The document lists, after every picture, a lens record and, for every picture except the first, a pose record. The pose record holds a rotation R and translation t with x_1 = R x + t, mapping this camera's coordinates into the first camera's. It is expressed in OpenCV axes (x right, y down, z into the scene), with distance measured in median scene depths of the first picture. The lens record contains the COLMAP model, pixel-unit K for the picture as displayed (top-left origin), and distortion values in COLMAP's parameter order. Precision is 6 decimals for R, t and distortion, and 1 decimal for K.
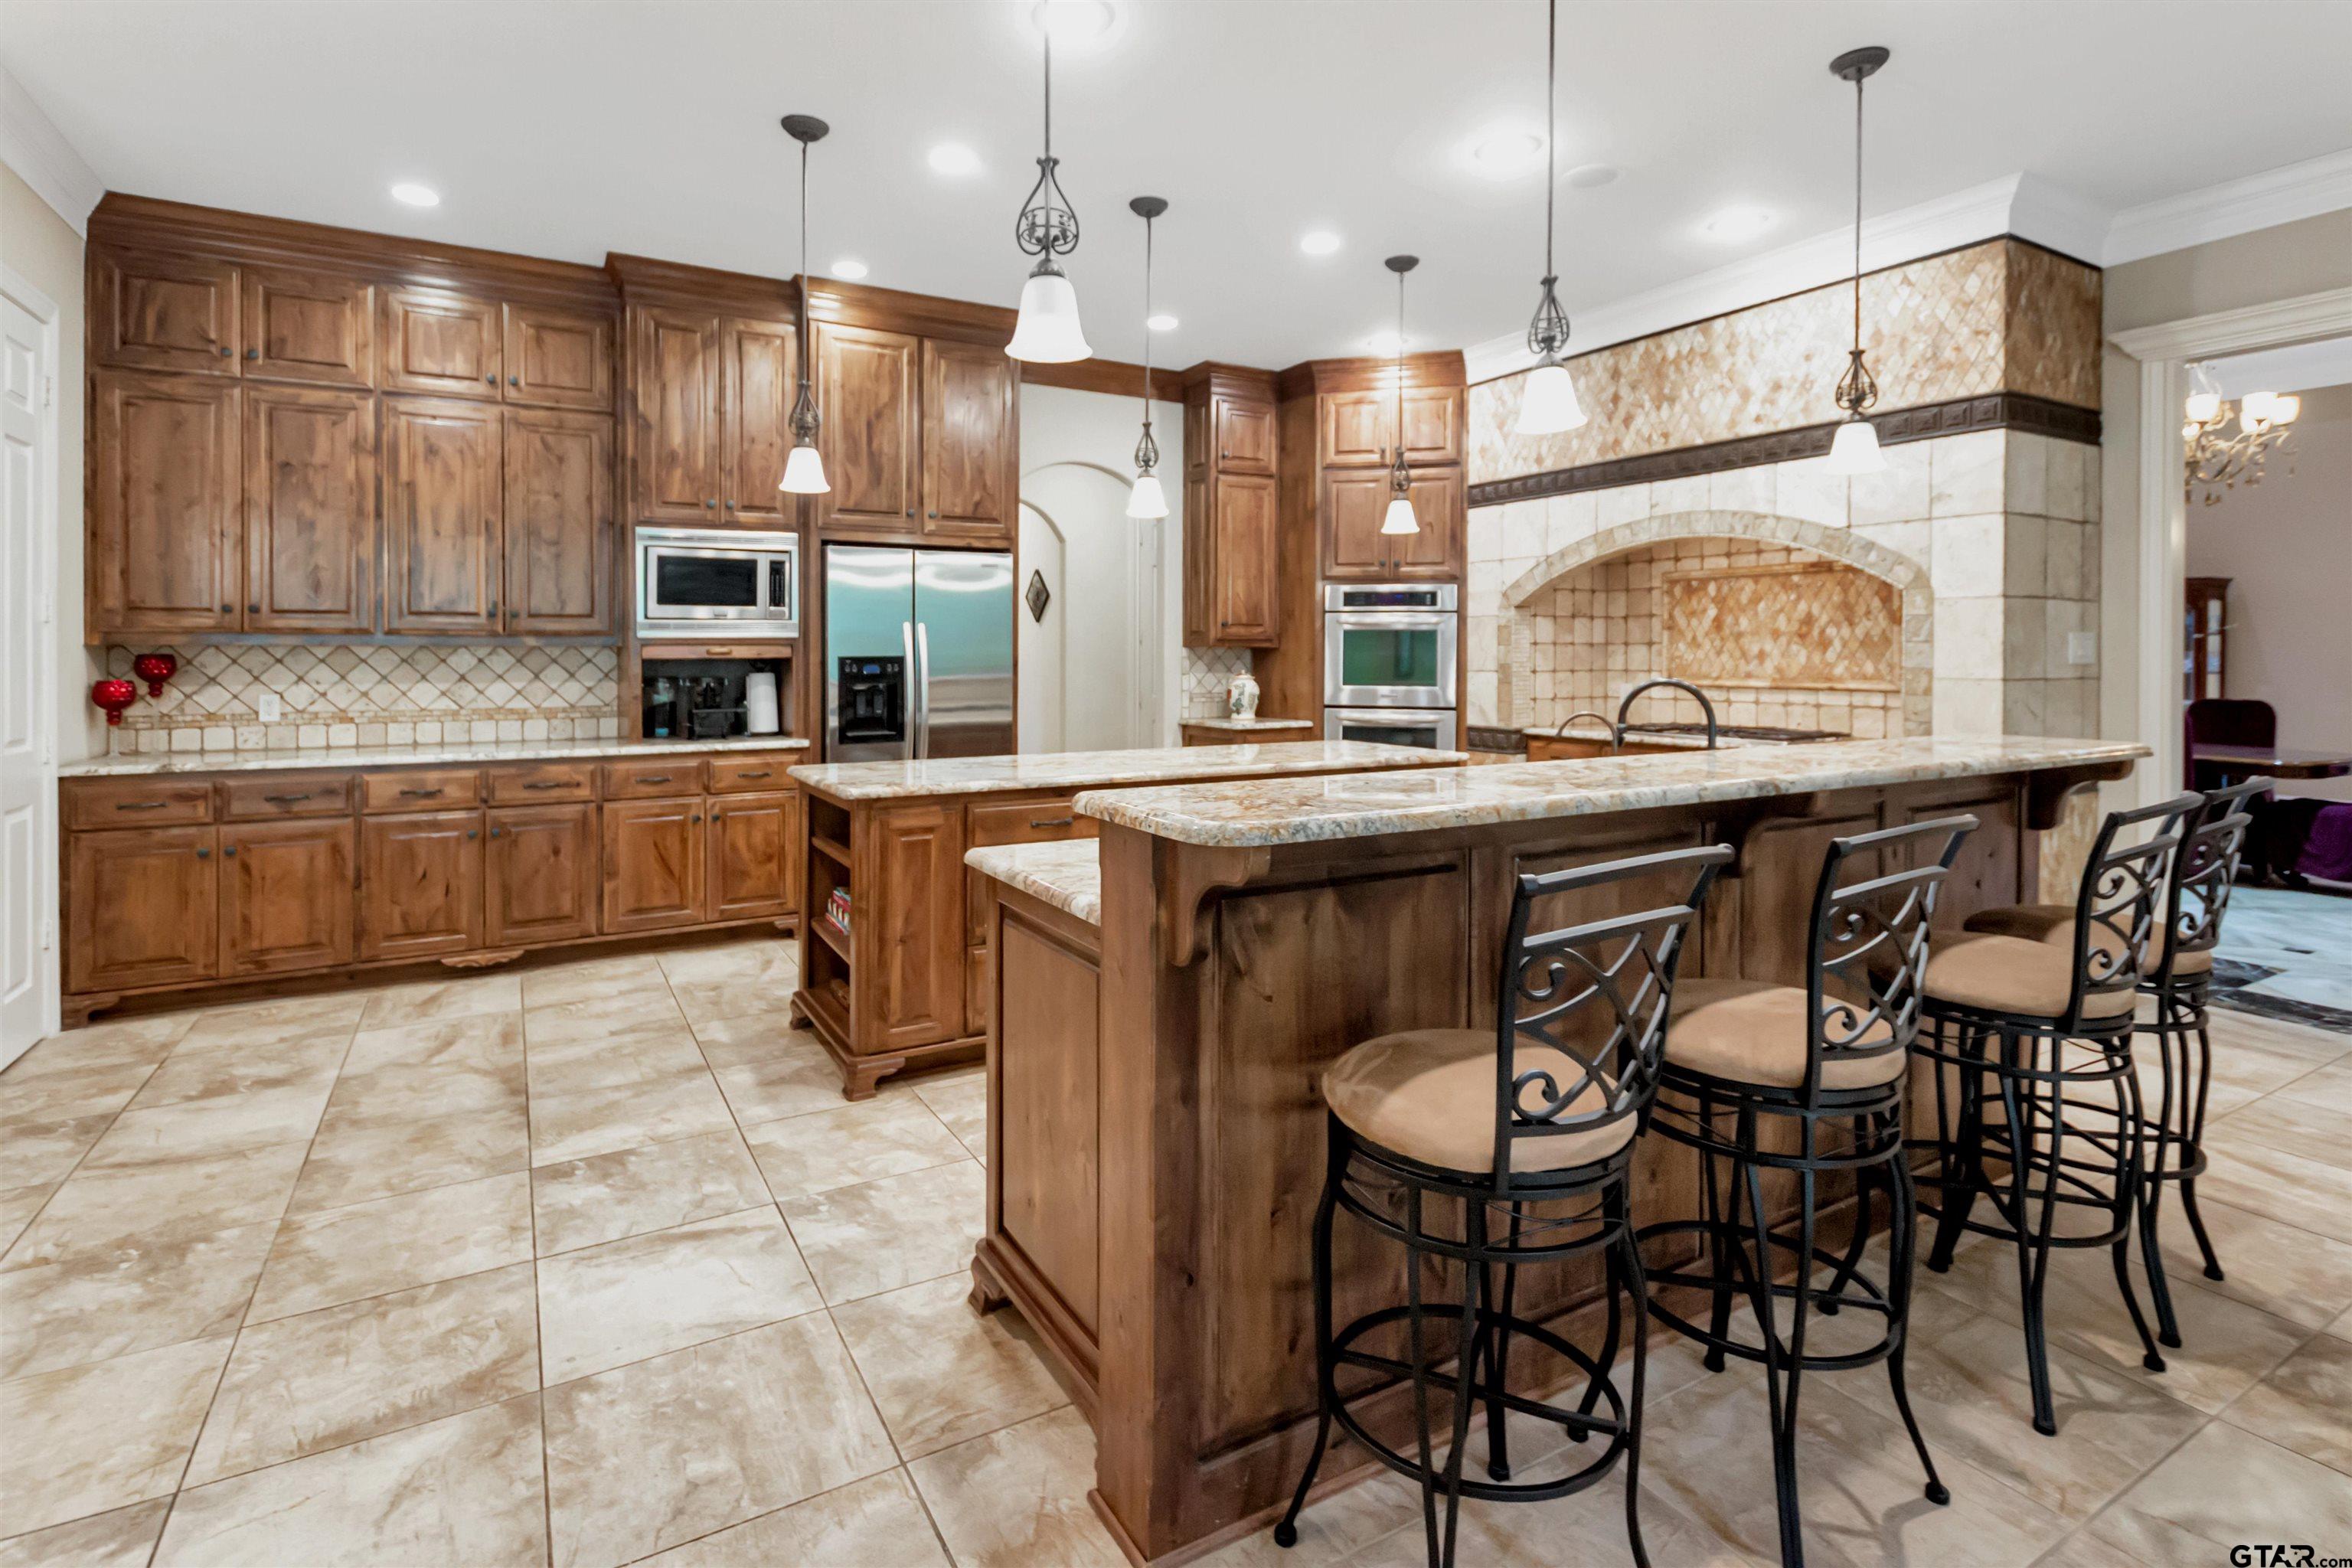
lens RADIAL K [[1142.5, 0, 1176.9], [0, 1142.5, 679.4], [0, 0, 1]] dist [0.003271, -0.000019]
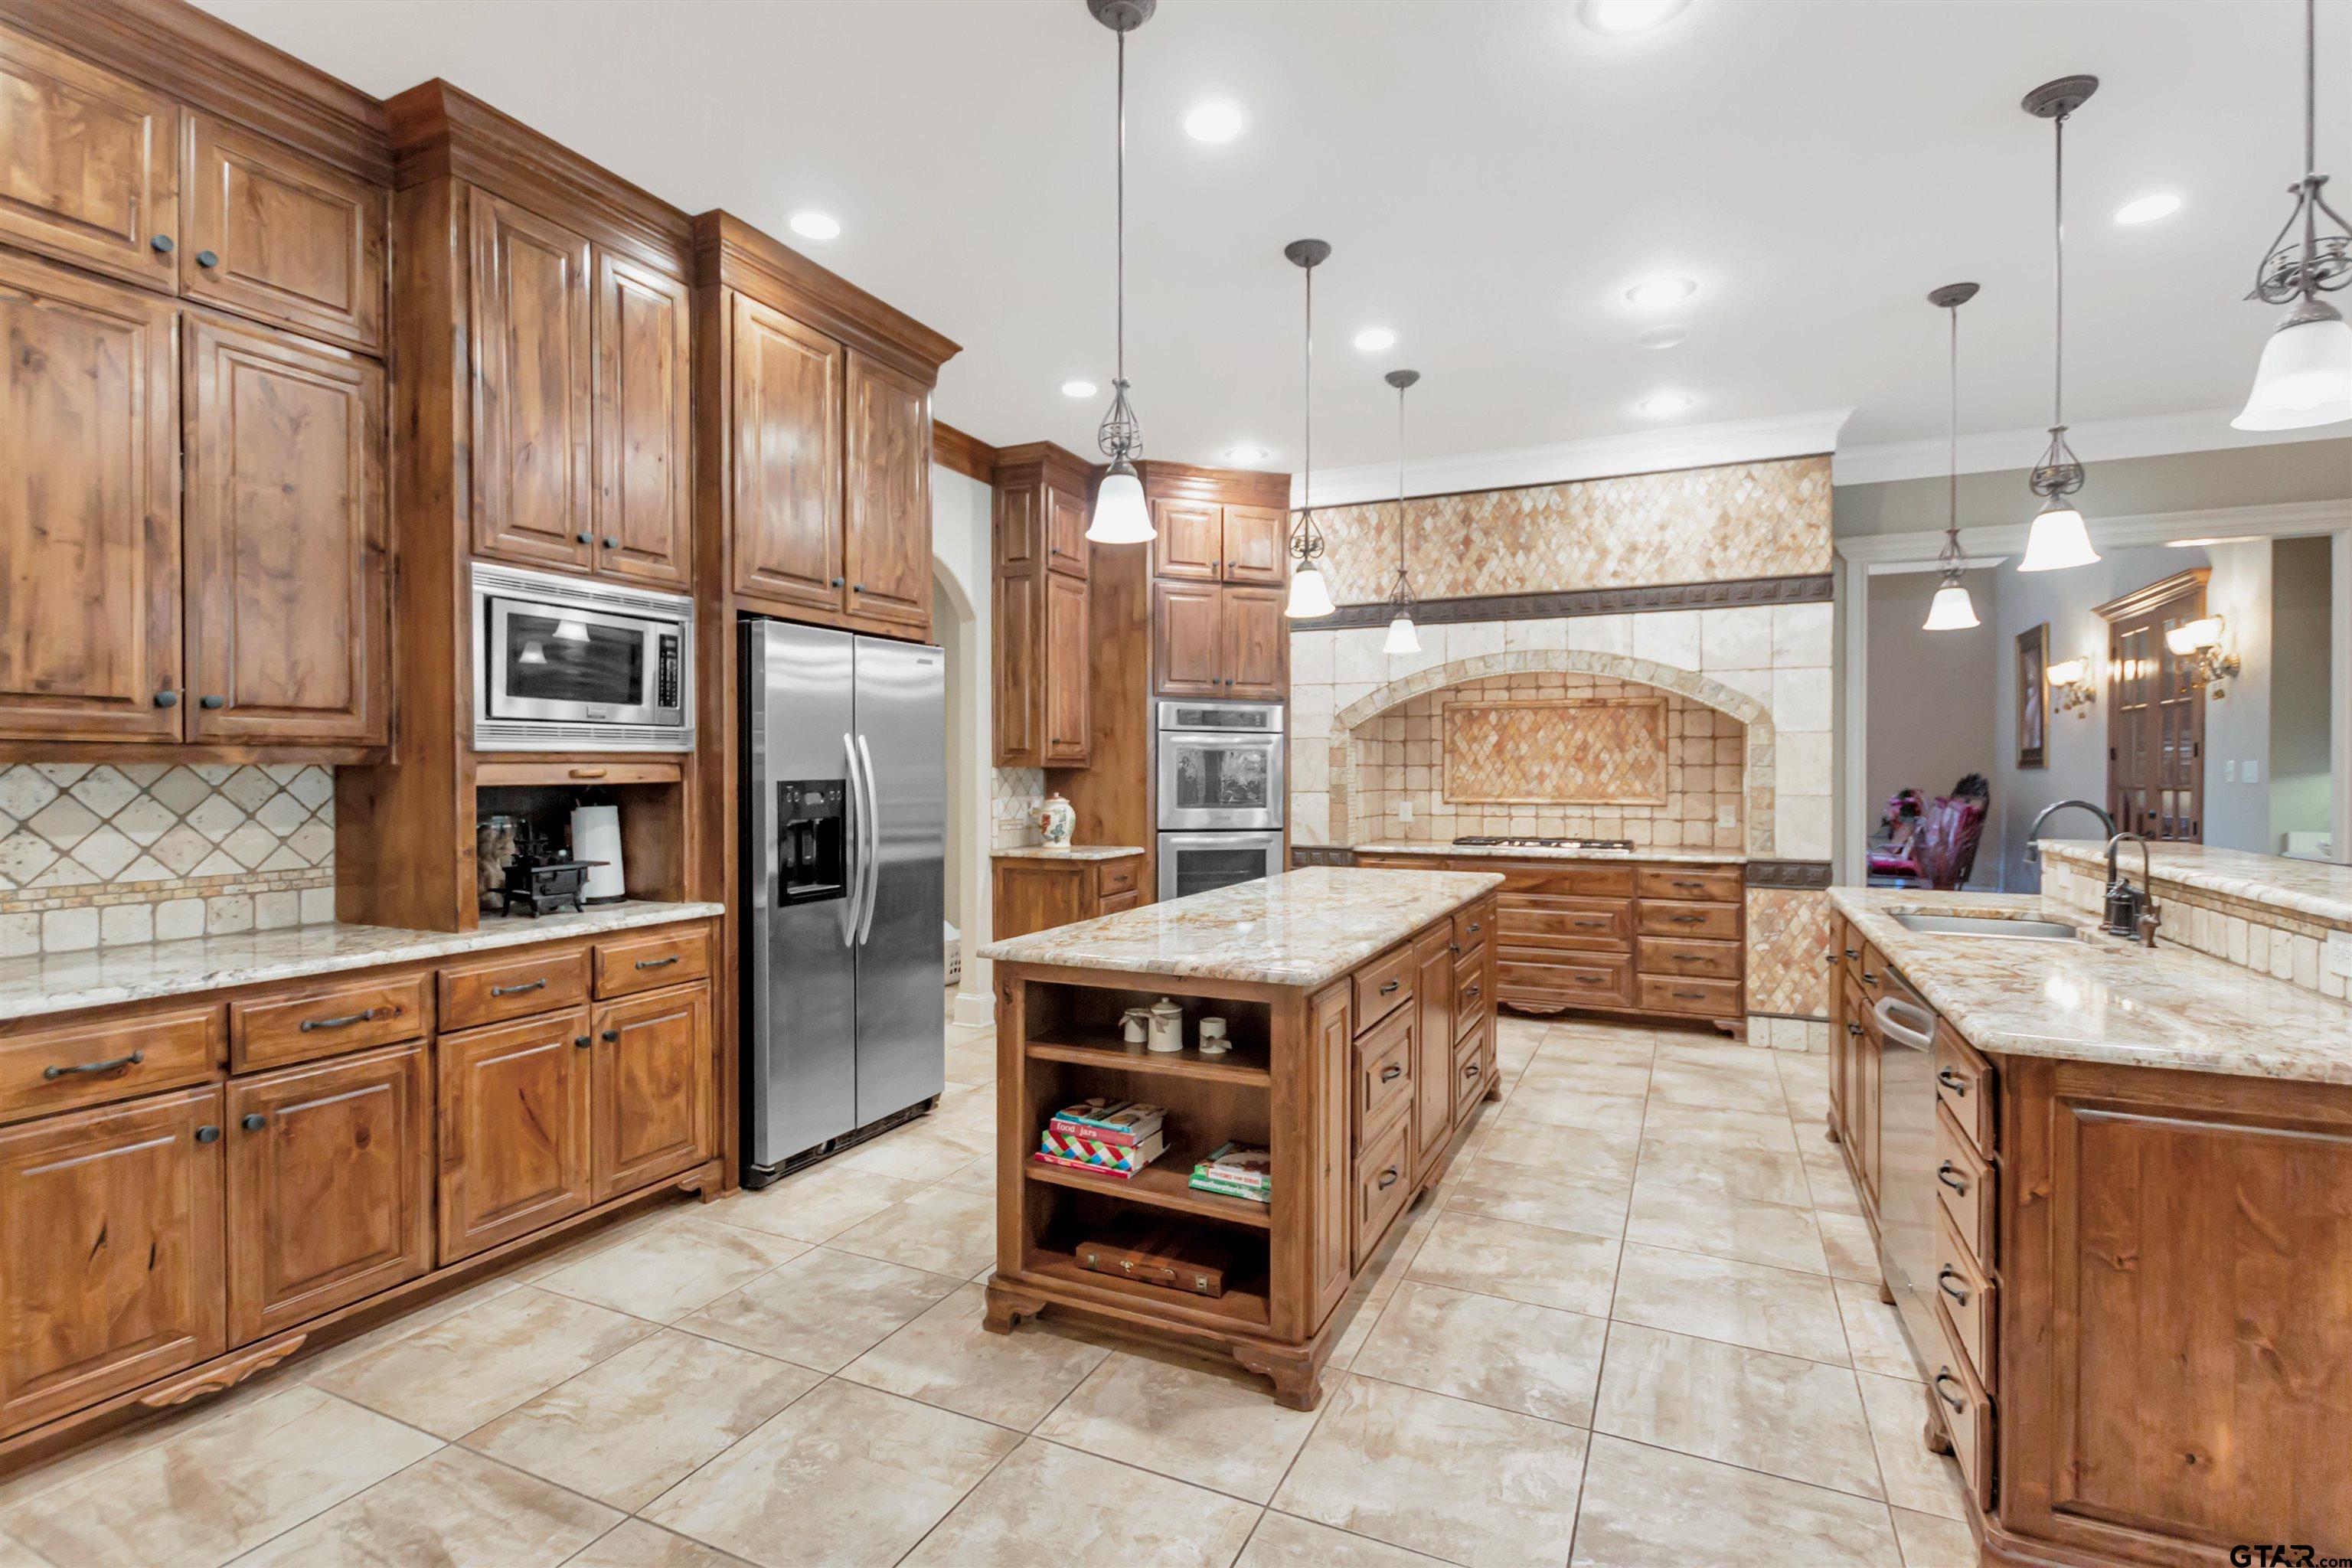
lens RADIAL K [[1102.7, 0, 1181.5], [0, 1102.7, 795.5], [0, 0, 1]] dist [0.001196, -0.000410]
pose [[0.823436, -0.011523, 0.567293, -0.466642], [0.011773, 0.999926, 0.003223, -0.010123], [-0.567287, 0.004025, 0.823510, 0.305320]]
